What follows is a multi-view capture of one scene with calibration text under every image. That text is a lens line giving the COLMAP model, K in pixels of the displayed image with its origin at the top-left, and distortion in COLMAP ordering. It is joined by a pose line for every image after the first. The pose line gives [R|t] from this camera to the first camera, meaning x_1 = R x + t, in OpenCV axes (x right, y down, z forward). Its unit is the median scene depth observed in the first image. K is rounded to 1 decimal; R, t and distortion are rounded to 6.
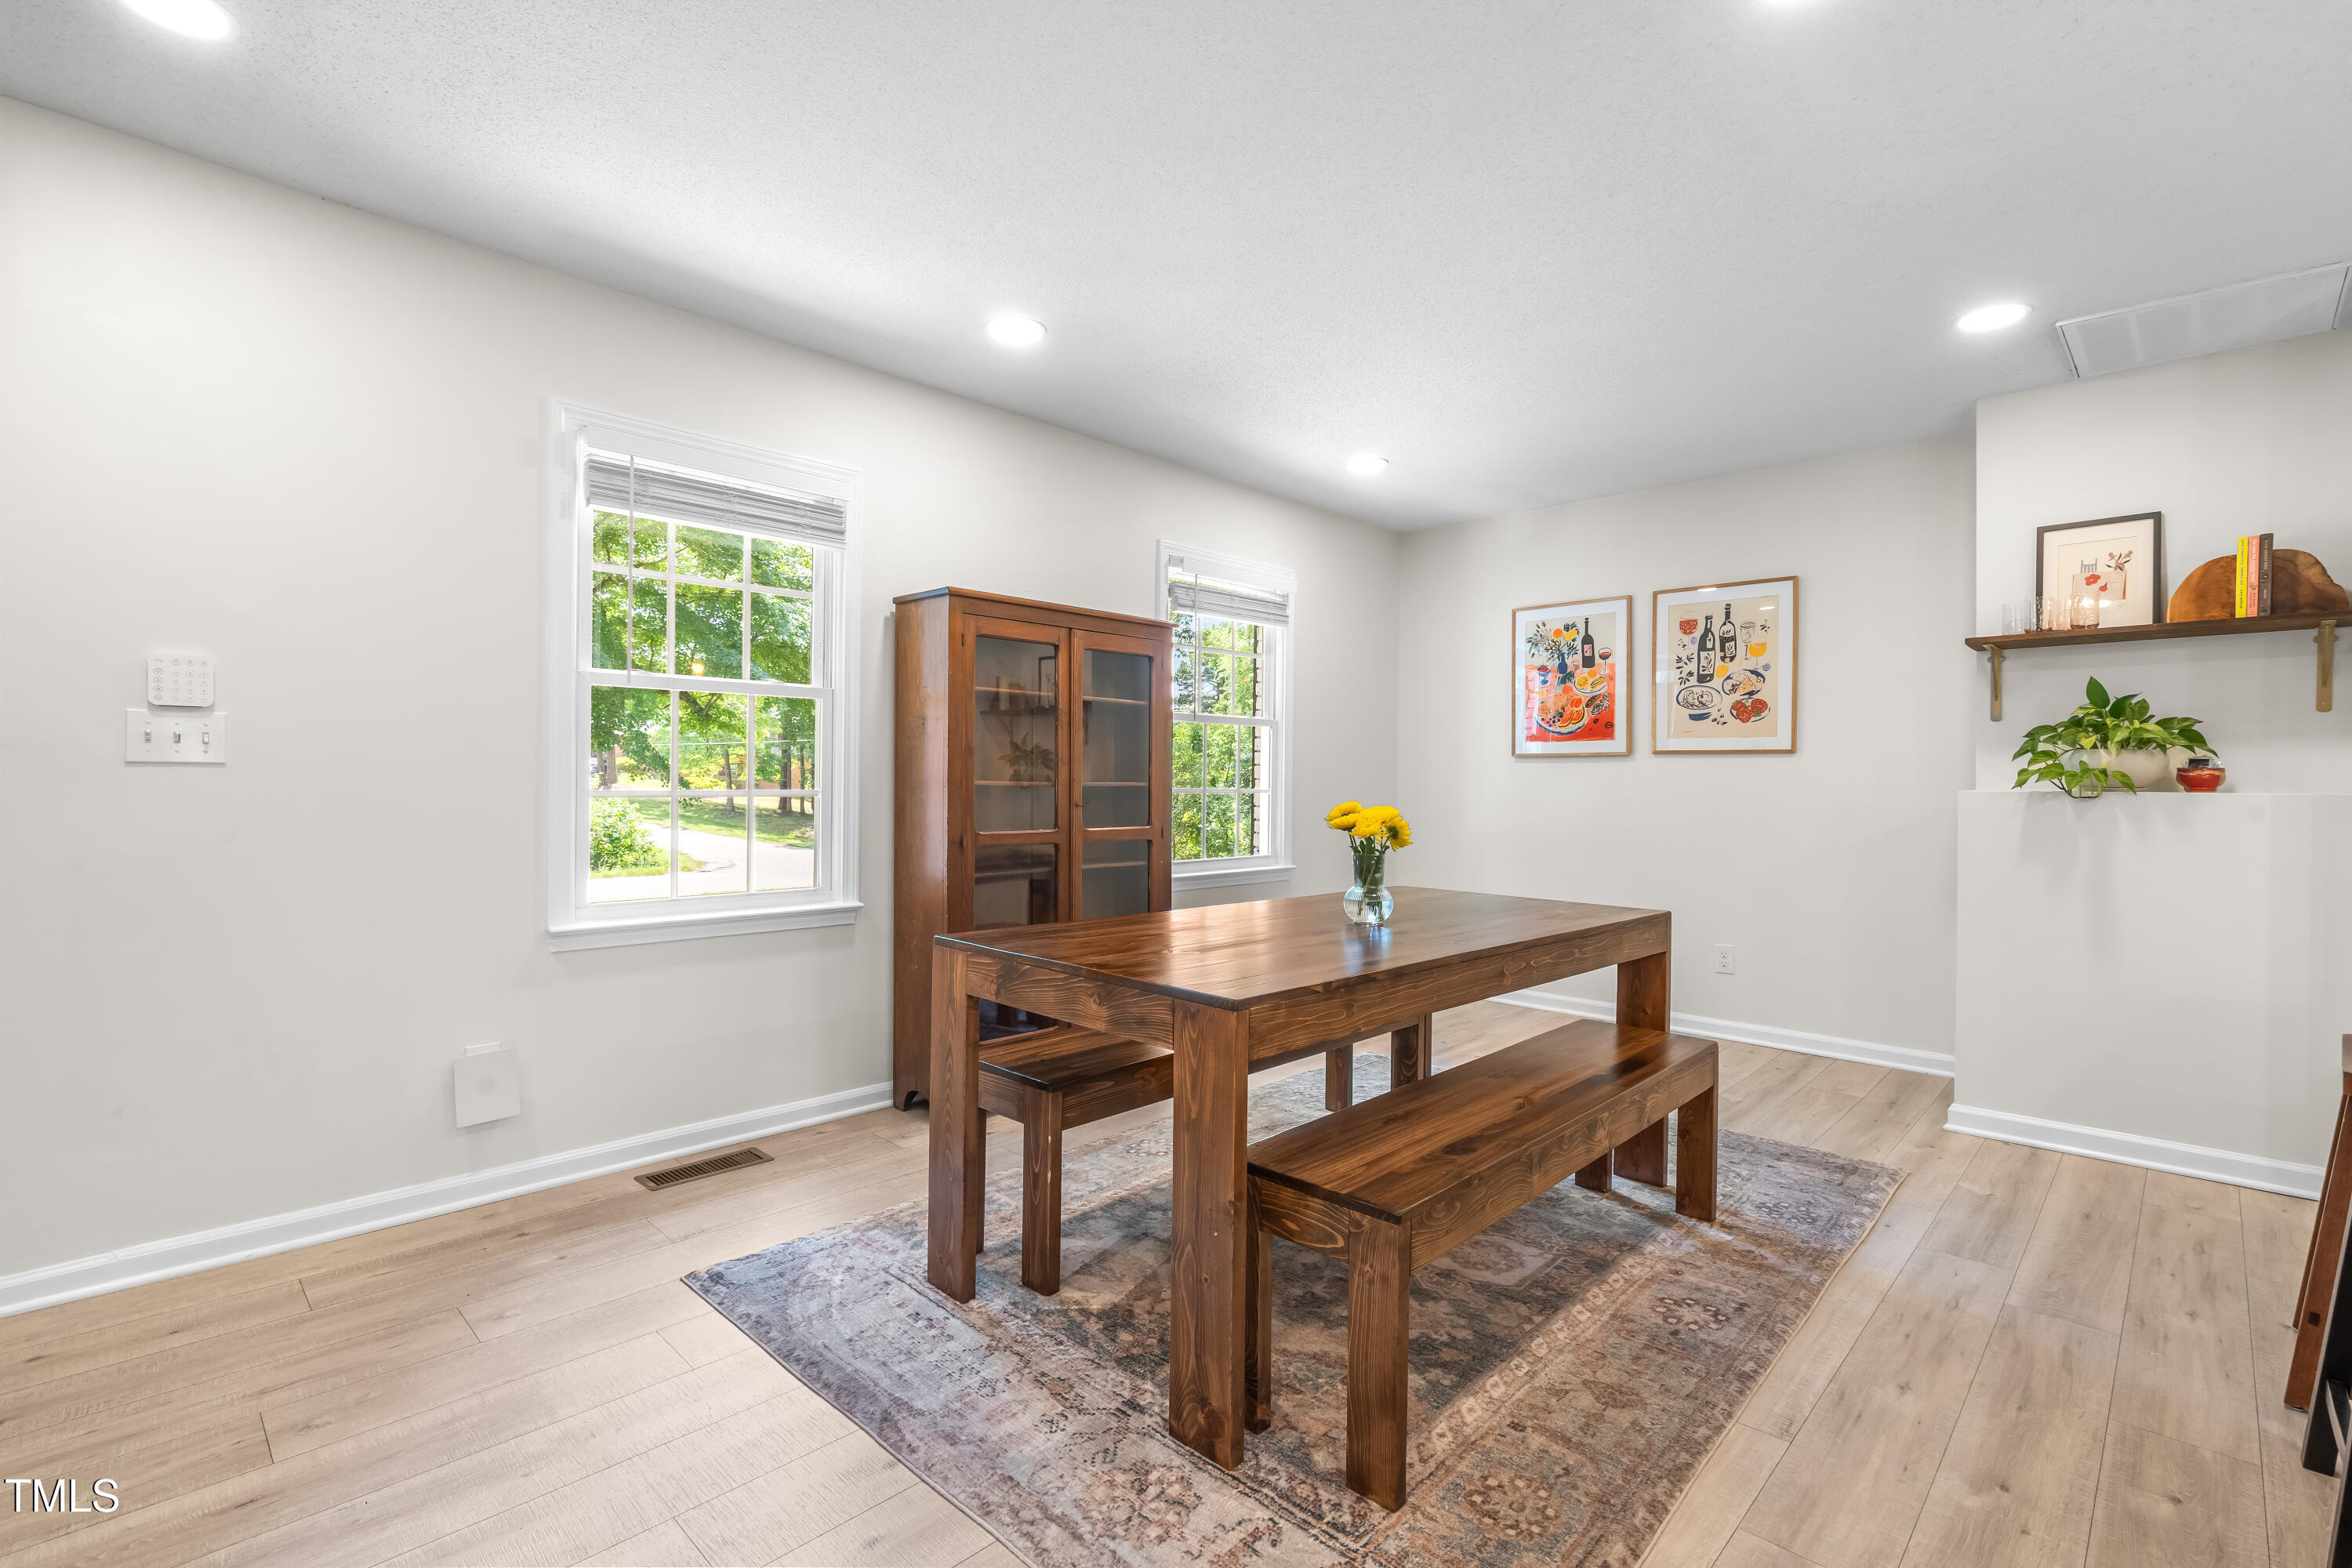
lens RADIAL K [[1062.5, 0, 1177.5], [0, 1062.5, 782.3], [0, 0, 1]] dist [-0.009318, 0.004478]
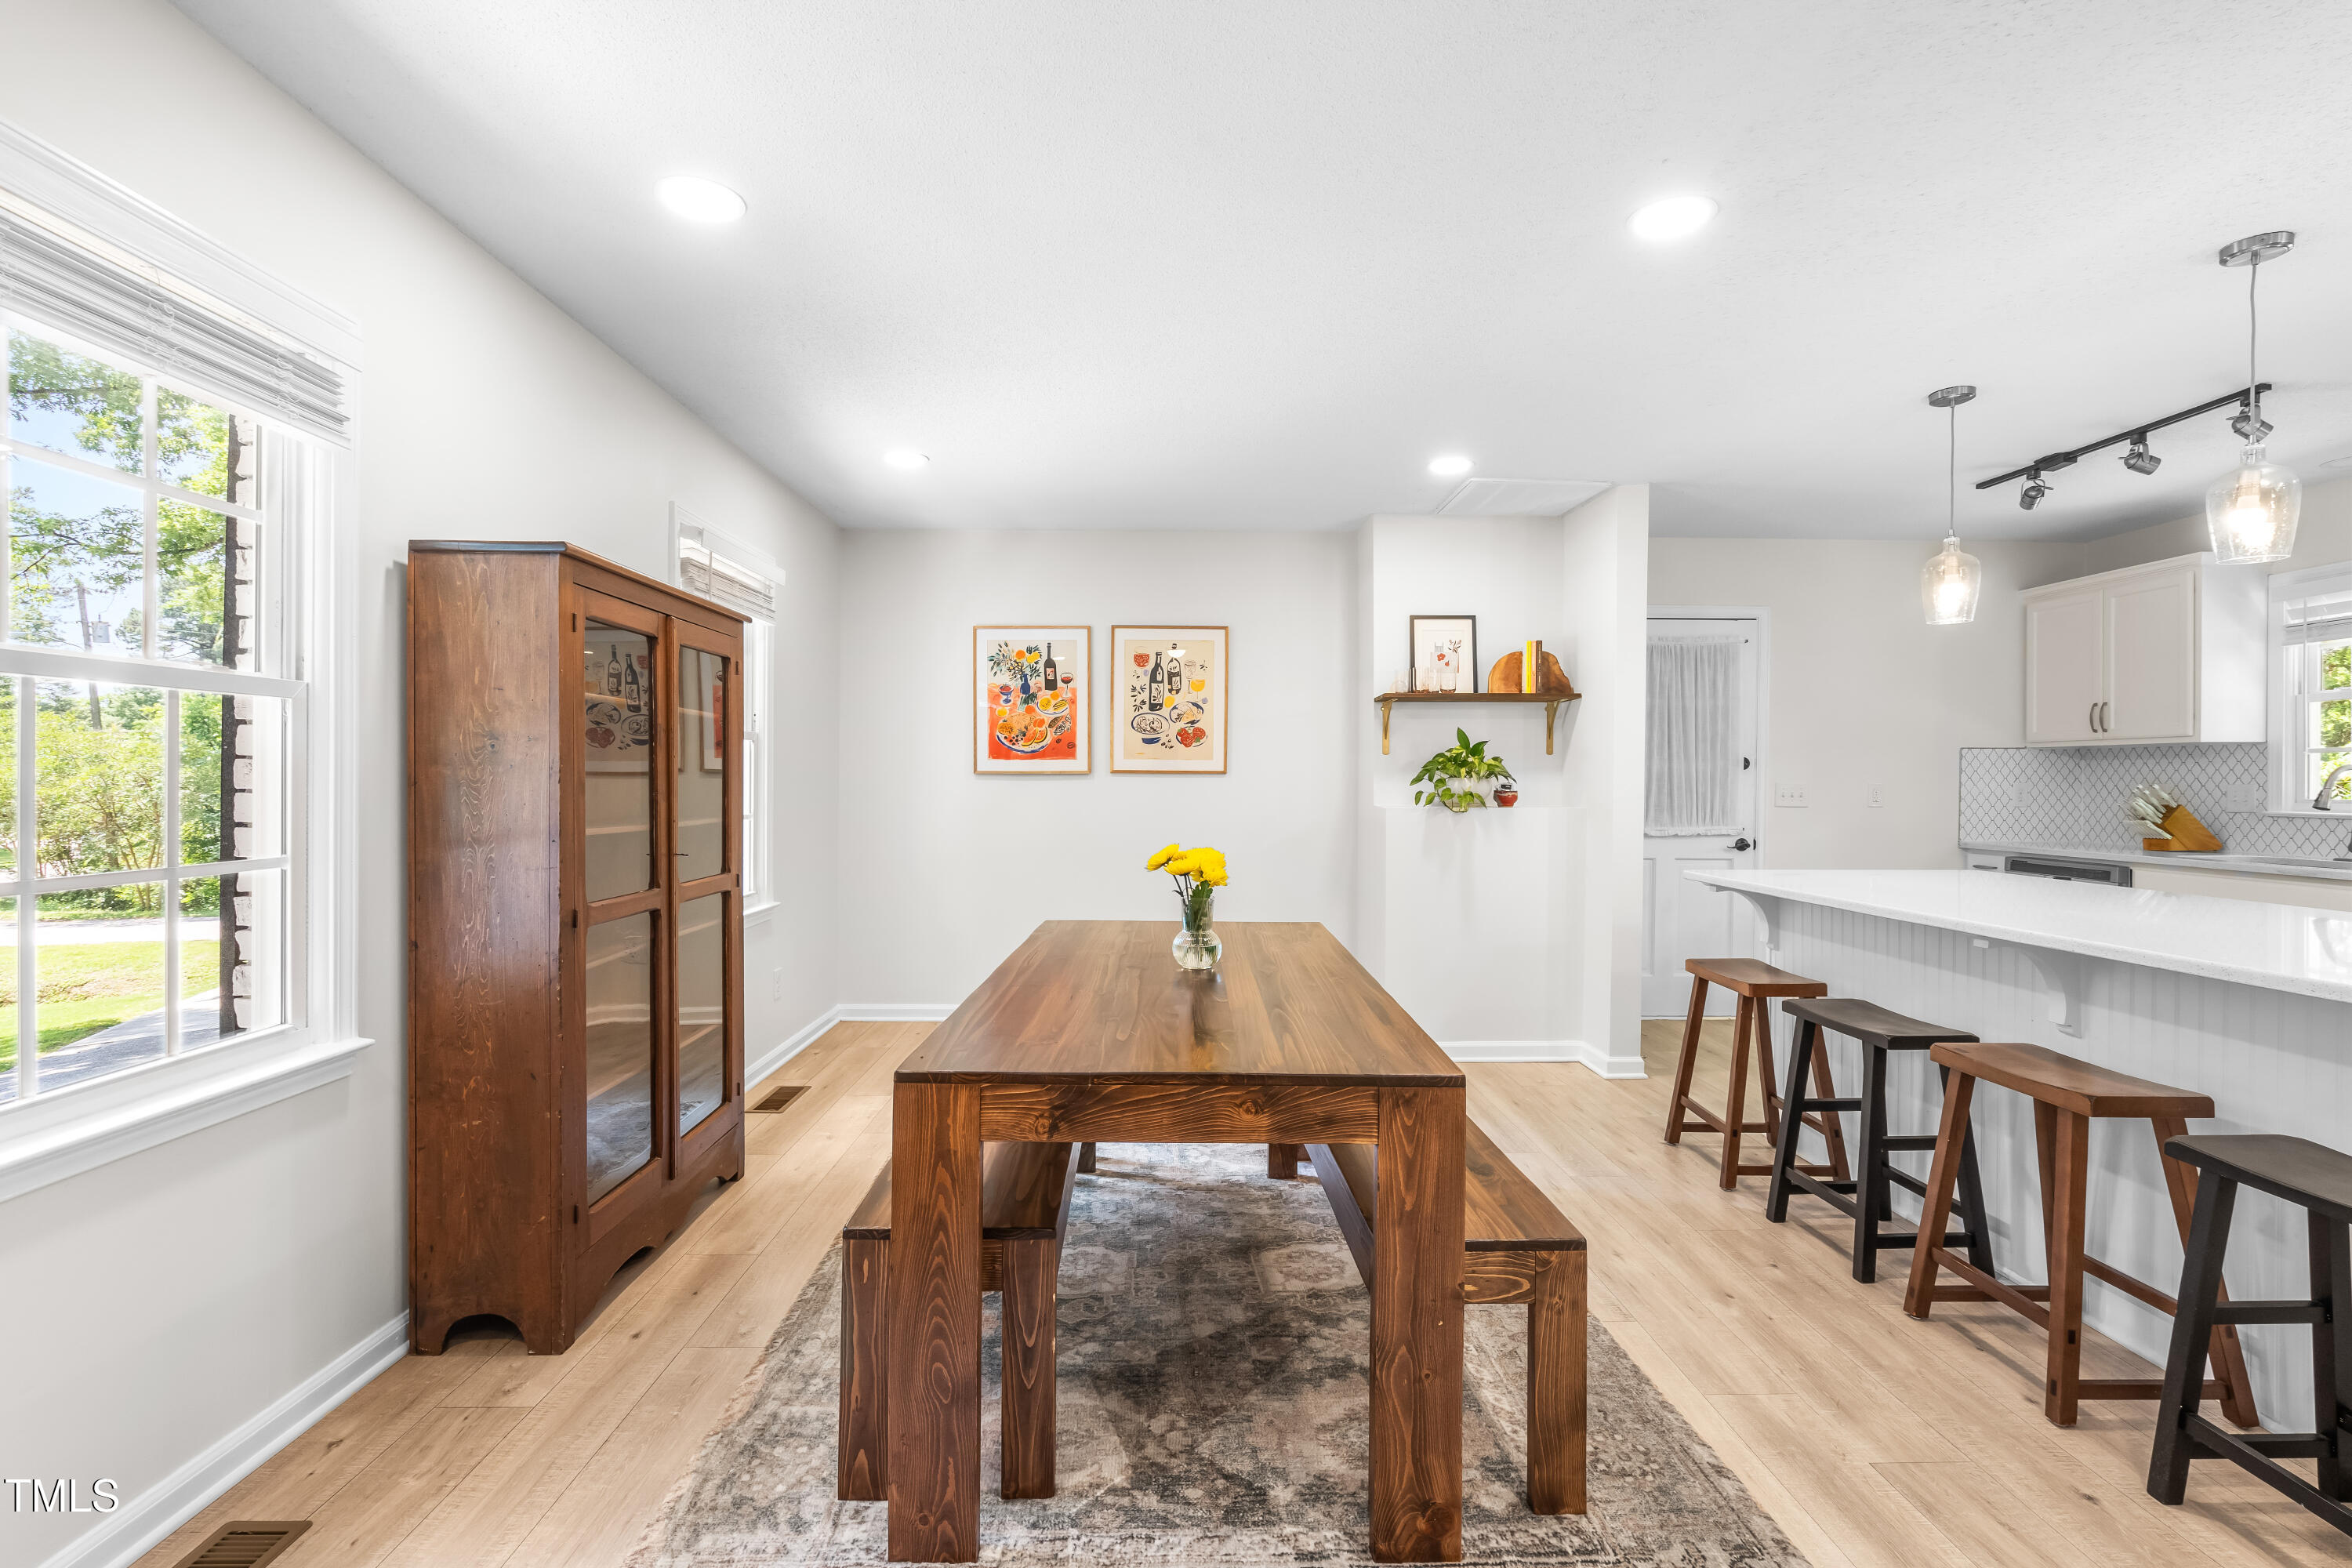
lens RADIAL K [[1062.5, 0, 1177.5], [0, 1062.5, 782.3], [0, 0, 1]] dist [-0.009318, 0.004478]
pose [[0.701871, -0.007581, 0.712264, -0.391490], [0.003588, 0.999968, 0.007108, -0.033624], [-0.712295, -0.002433, 0.701876, 0.242629]]
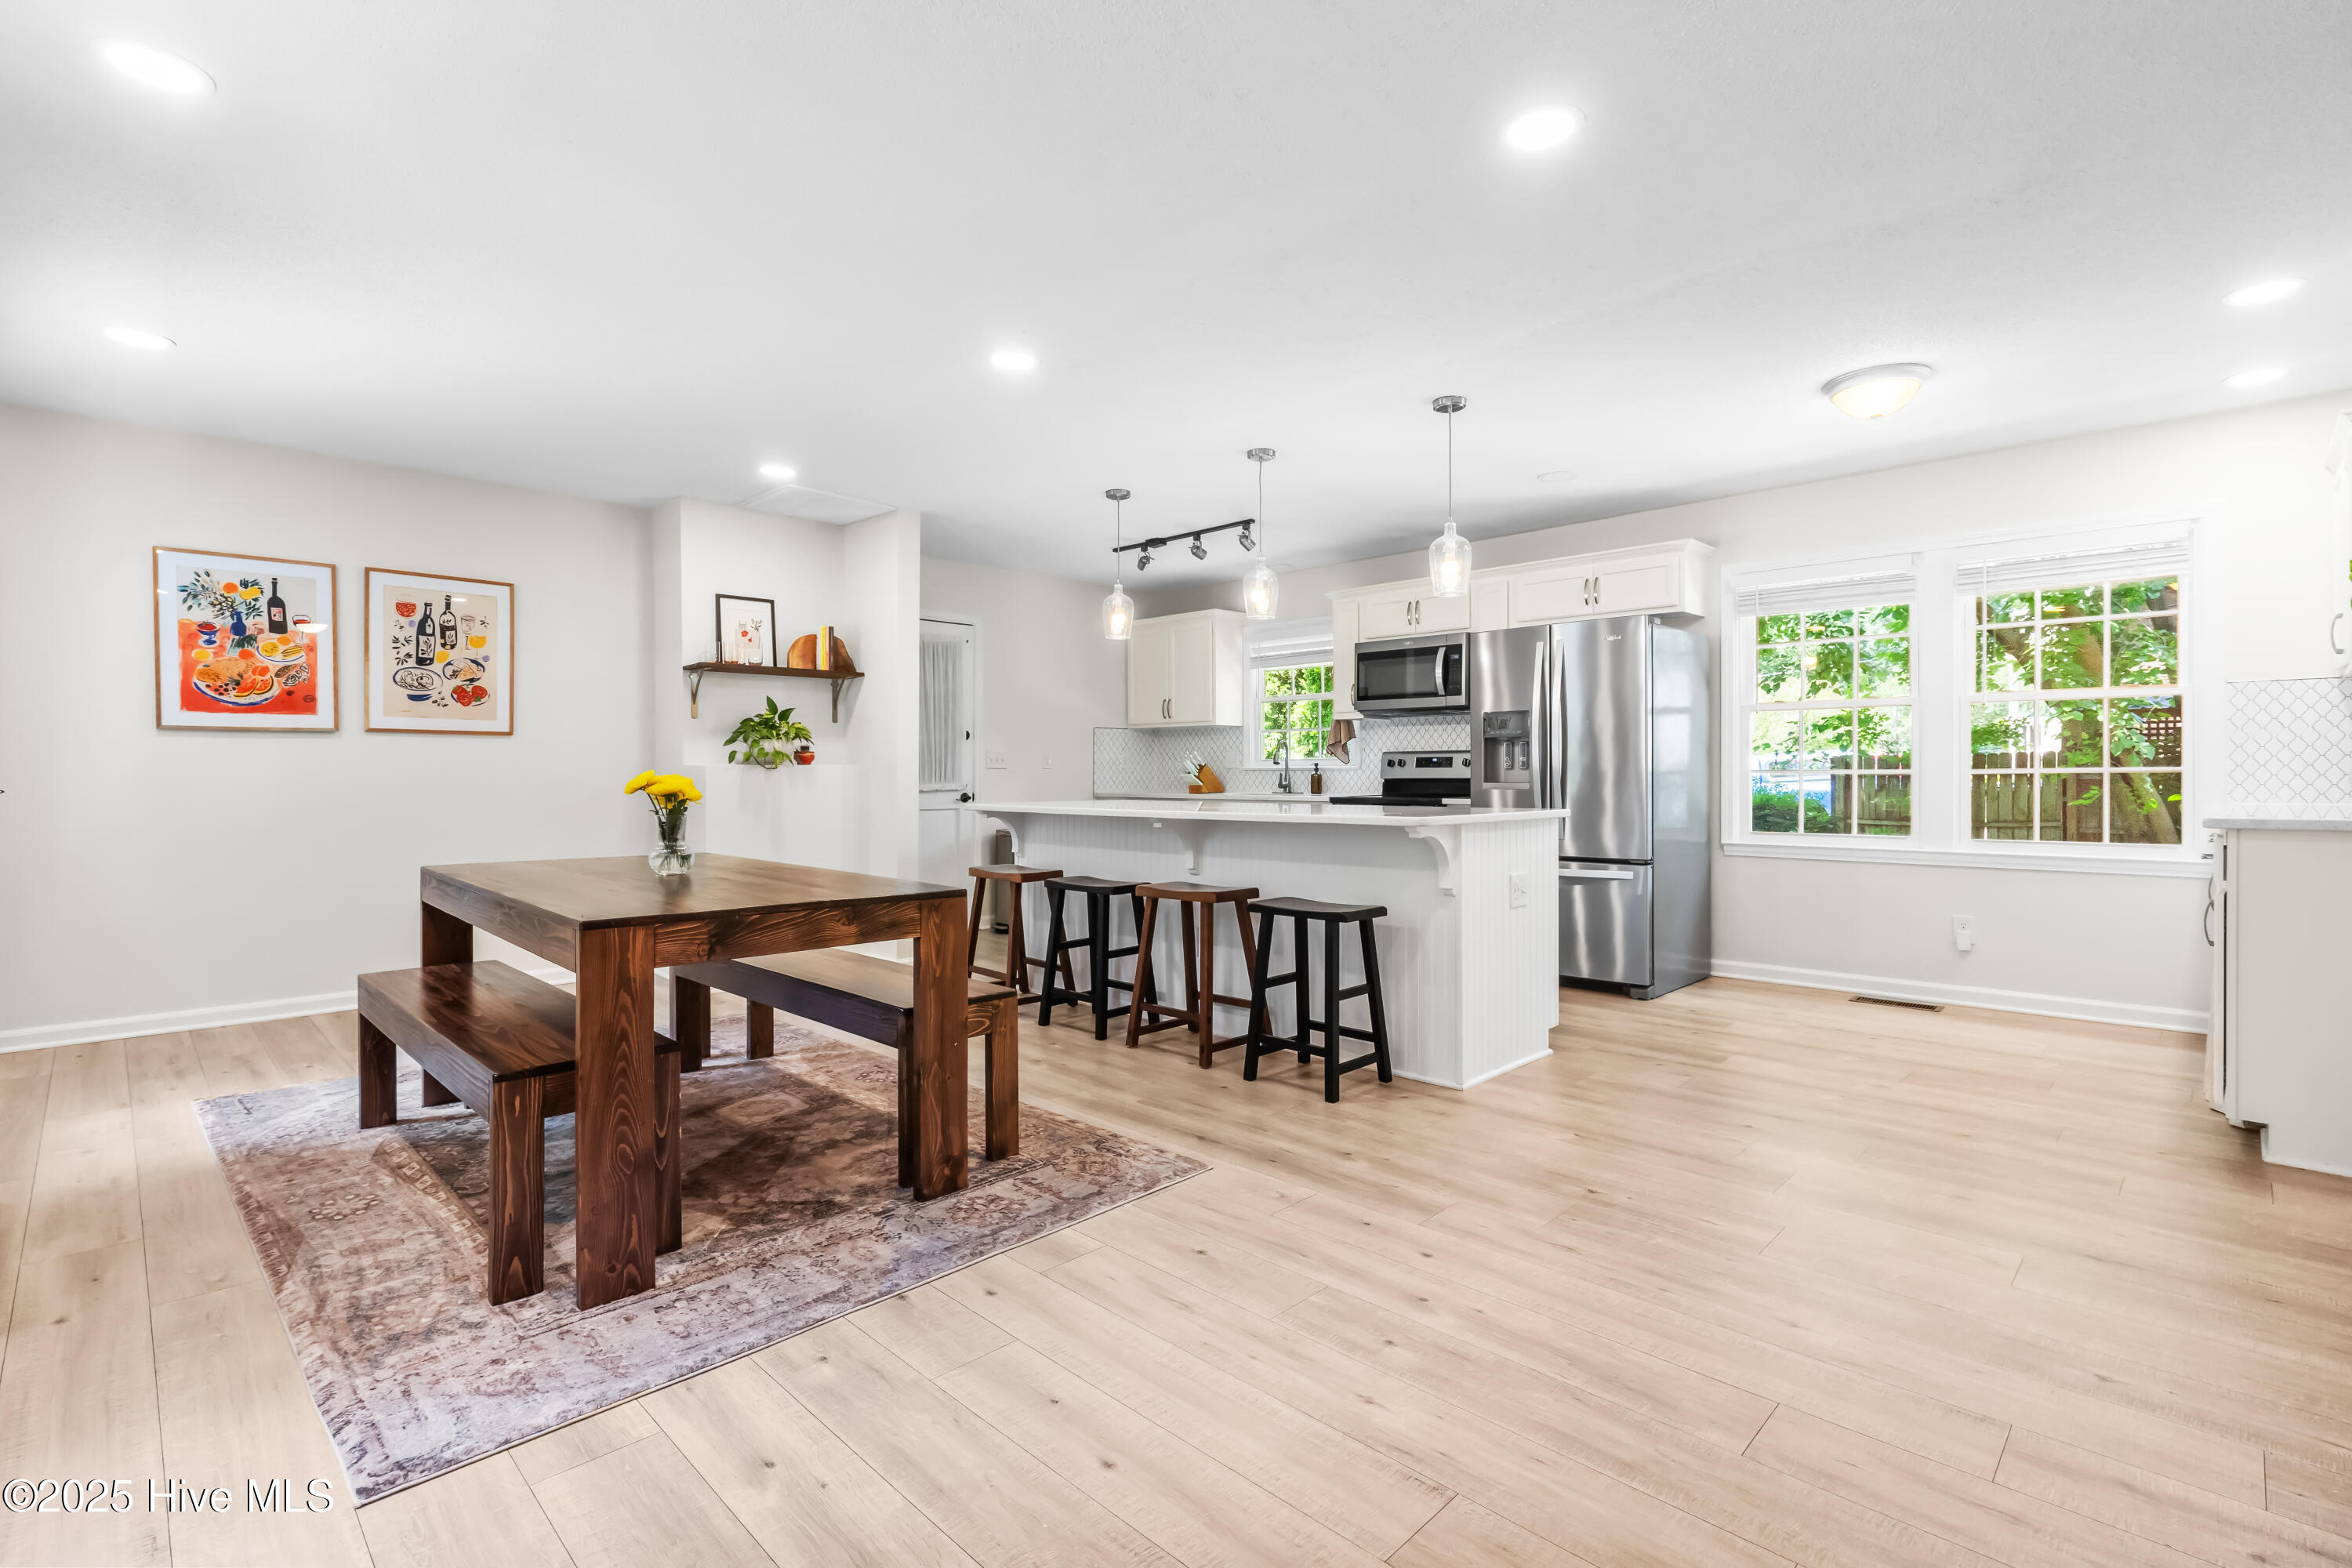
lens RADIAL K [[1062.5, 0, 1177.5], [0, 1062.5, 782.3], [0, 0, 1]] dist [-0.009318, 0.004478]
pose [[0.006161, -0.016736, 0.999841, -0.727336], [0.004569, 0.999850, 0.016708, 0.010263], [-0.999971, 0.004465, 0.006237, 0.323362]]
